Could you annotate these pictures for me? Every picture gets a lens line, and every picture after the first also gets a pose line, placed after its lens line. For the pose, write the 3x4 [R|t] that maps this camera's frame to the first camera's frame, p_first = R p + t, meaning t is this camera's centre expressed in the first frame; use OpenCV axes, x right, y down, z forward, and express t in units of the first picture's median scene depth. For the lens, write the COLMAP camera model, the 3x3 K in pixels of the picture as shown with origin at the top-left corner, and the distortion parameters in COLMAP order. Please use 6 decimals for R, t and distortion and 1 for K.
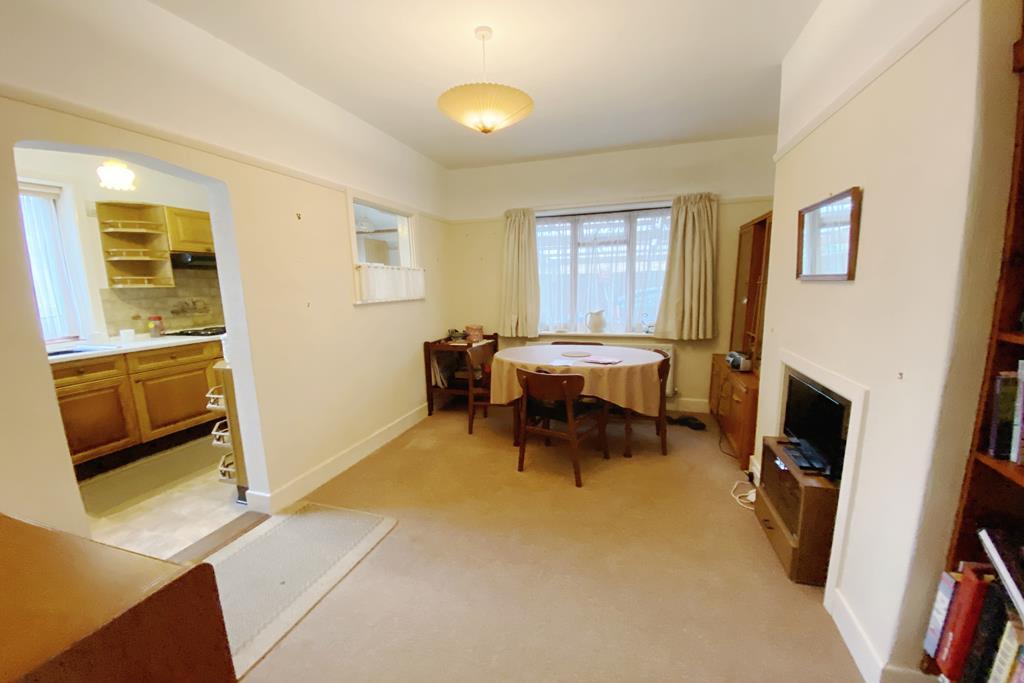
lens RADIAL K [[412.1, 0, 507.7], [0, 412.1, 355.0], [0, 0, 1]] dist [0.034826, -0.024592]
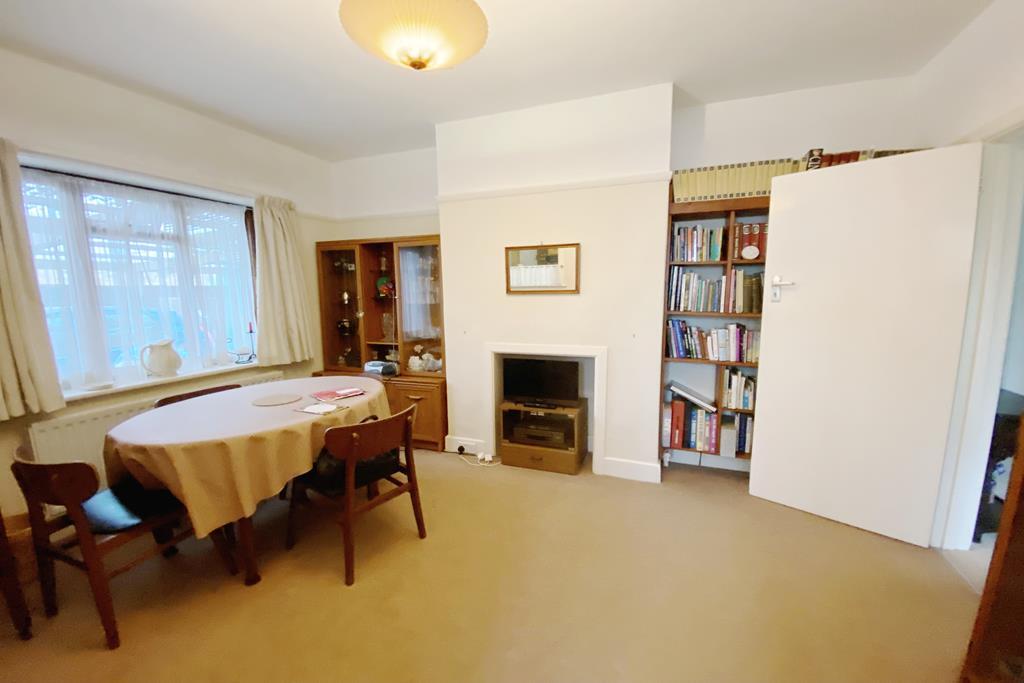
lens RADIAL K [[412.1, 0, 507.7], [0, 412.1, 355.0], [0, 0, 1]] dist [0.034826, -0.024592]
pose [[0.096123, -0.139271, 0.985578, -0.425516], [0.180810, 0.976133, 0.120302, -0.079160], [-0.978809, 0.166639, 0.119010, 0.473833]]
